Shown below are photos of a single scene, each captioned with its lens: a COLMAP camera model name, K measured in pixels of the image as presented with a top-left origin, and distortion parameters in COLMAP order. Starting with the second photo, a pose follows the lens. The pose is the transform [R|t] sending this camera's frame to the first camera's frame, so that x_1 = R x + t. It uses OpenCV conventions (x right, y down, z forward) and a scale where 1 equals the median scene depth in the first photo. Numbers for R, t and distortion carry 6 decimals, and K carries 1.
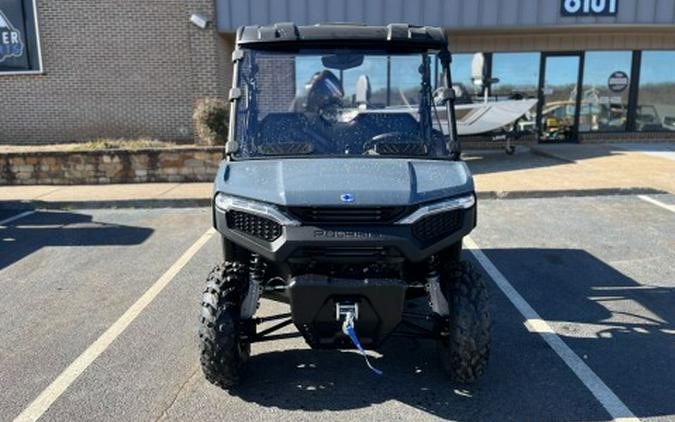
lens RADIAL K [[516.9, 0, 335.8], [0, 516.9, 185.2], [0, 0, 1]] dist [0.034240, -0.002460]
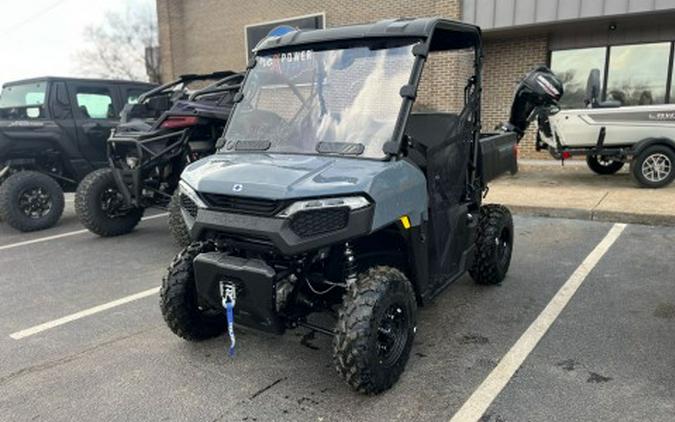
lens RADIAL K [[516.9, 0, 335.8], [0, 516.9, 185.2], [0, 0, 1]] dist [0.034240, -0.002460]
pose [[0.822470, 0.067434, -0.564797, 0.602946], [-0.071391, 0.997334, 0.015116, -0.010058], [0.564310, 0.027889, 0.825092, 0.148248]]
